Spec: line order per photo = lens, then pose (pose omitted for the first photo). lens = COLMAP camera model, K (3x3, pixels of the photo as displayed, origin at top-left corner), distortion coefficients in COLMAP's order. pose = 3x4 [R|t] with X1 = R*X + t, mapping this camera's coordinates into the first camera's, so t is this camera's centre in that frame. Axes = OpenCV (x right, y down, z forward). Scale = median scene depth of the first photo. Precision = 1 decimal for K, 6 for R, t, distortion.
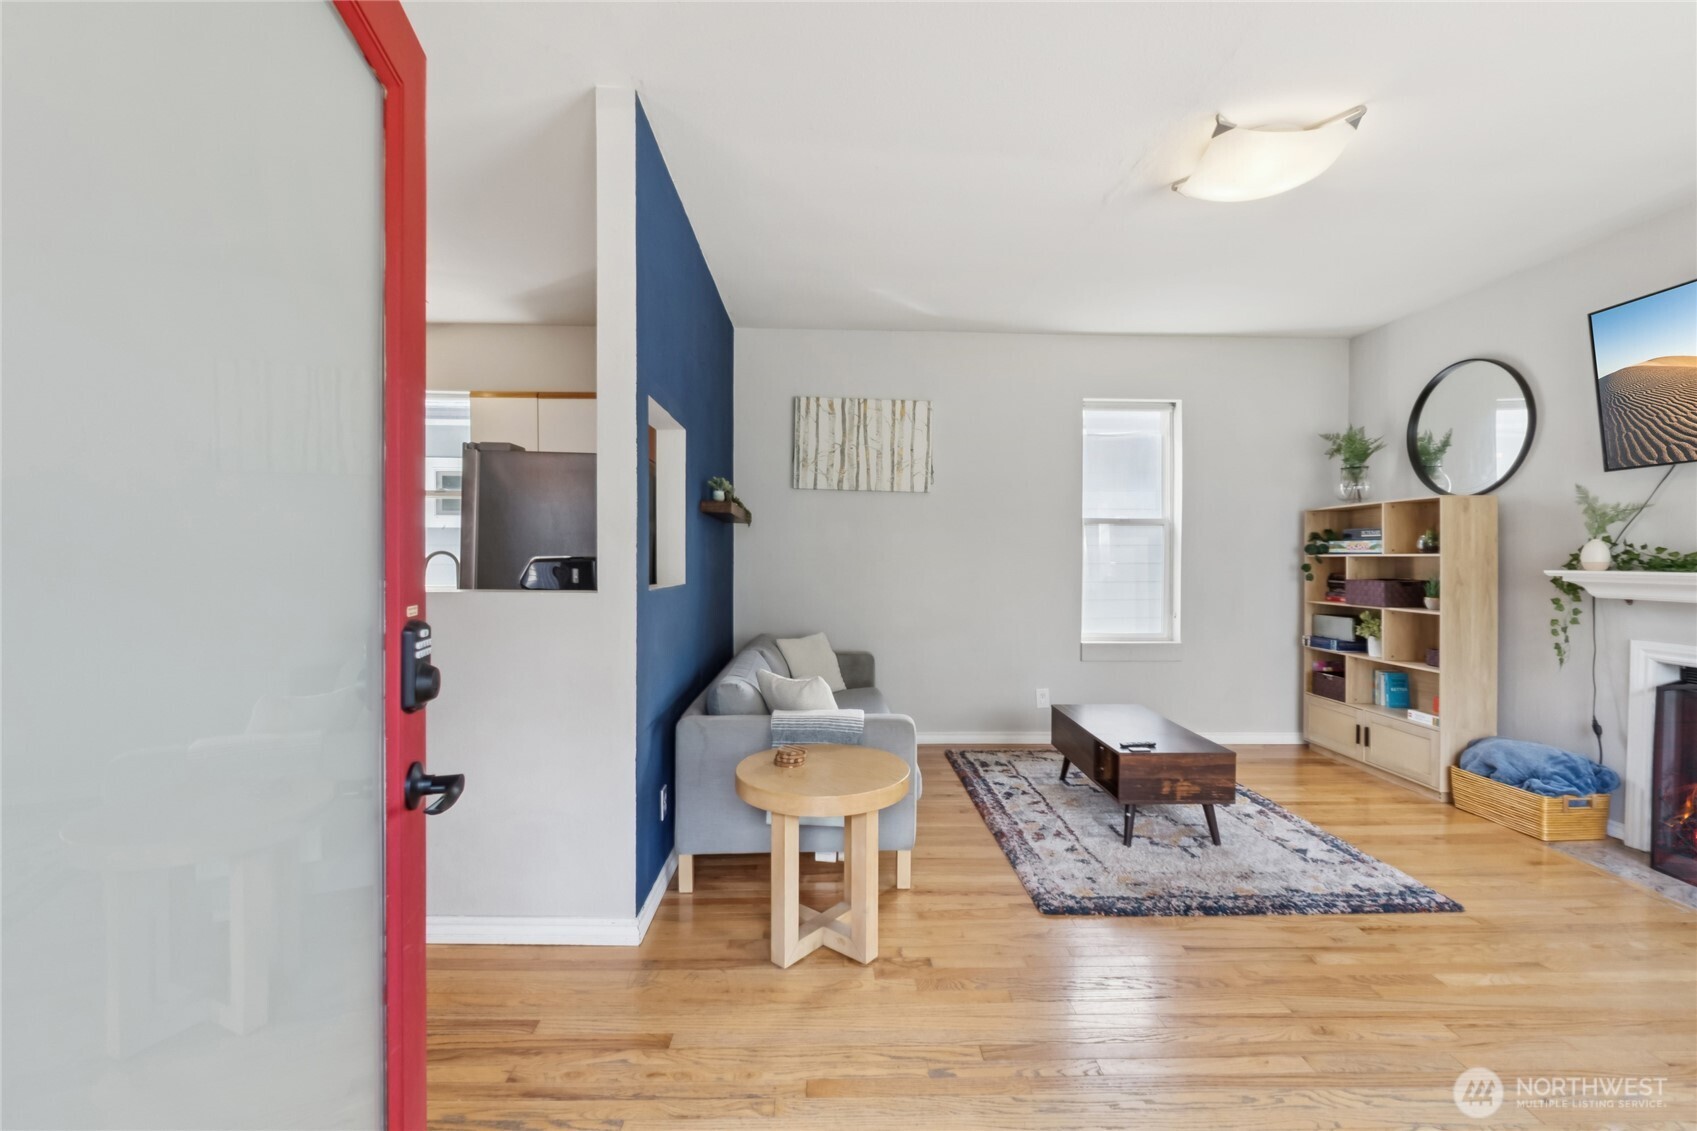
lens RADIAL K [[717.8, 0, 852.5], [0, 717.8, 561.9], [0, 0, 1]] dist [-0.007584, -0.000263]
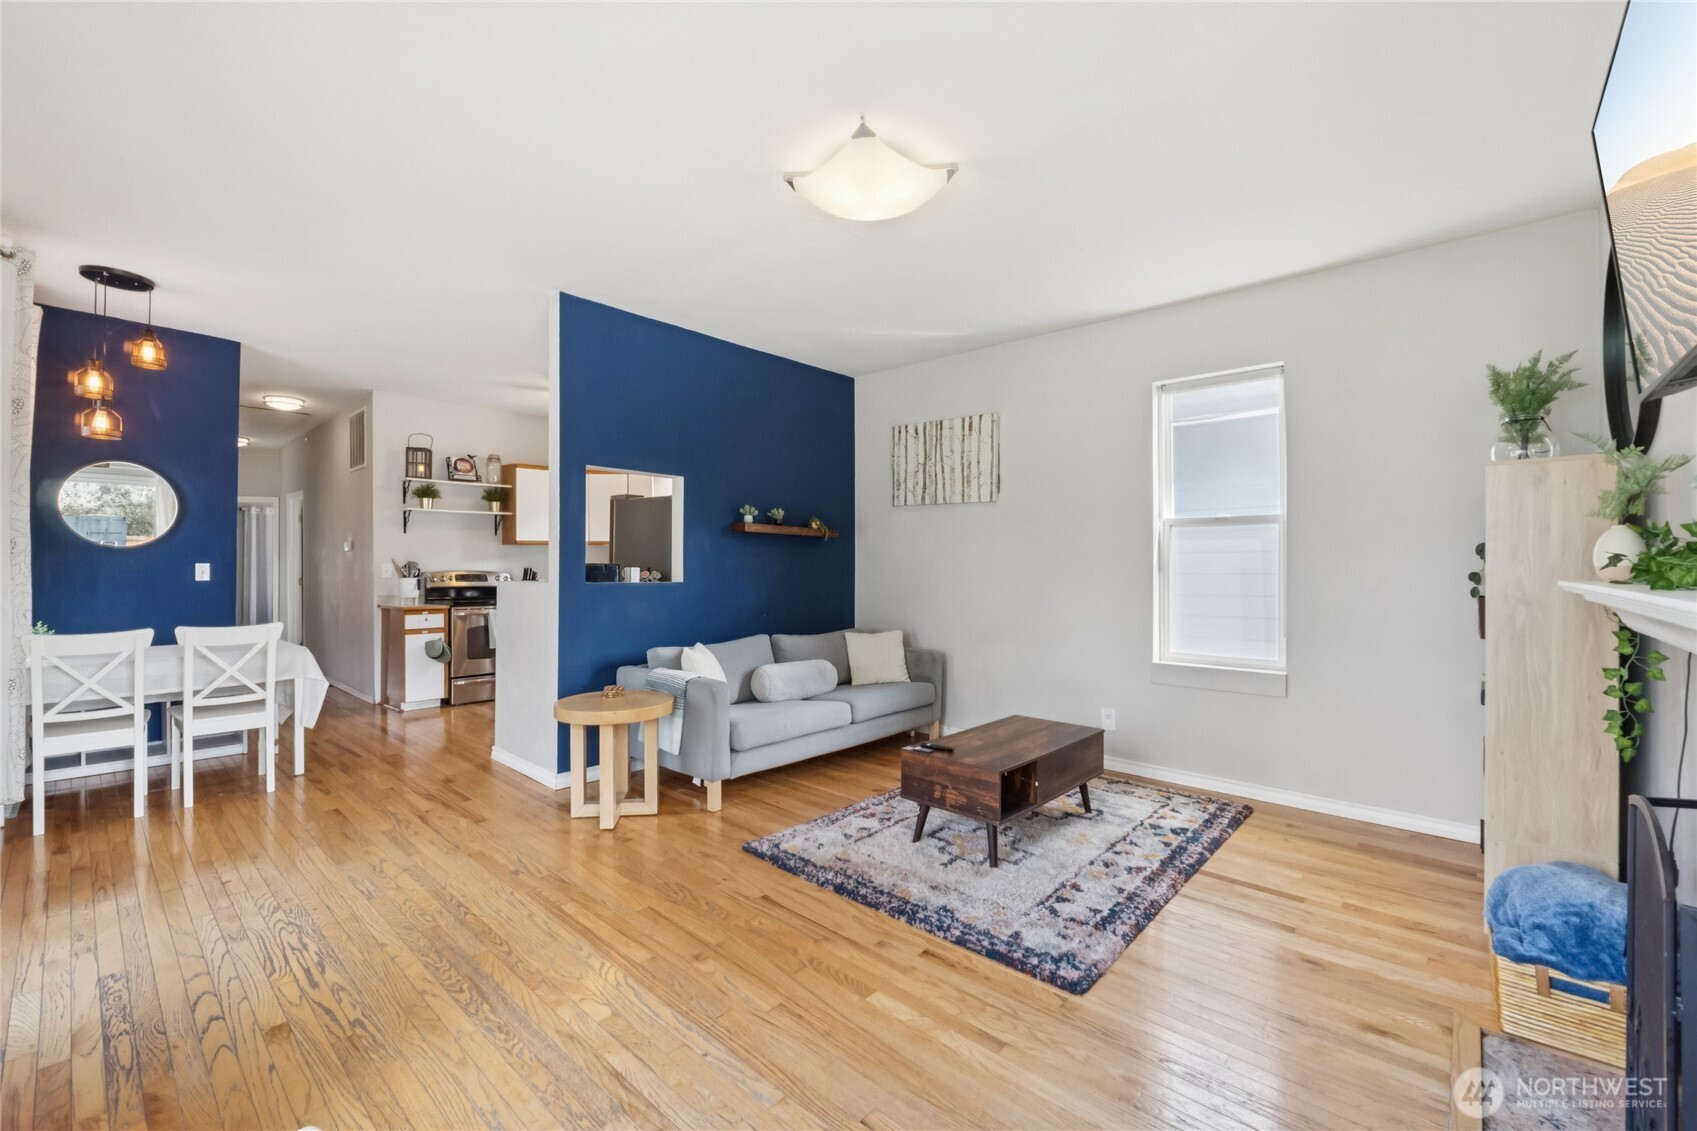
lens RADIAL K [[706.2, 0, 846.6], [0, 706.2, 566.0], [0, 0, 1]] dist [-0.006339, -0.000159]
pose [[0.721528, -0.002356, -0.692381, 0.967726], [-0.006310, 0.999930, -0.009977, 0.010011], [0.692357, 0.011568, 0.721463, 0.185806]]
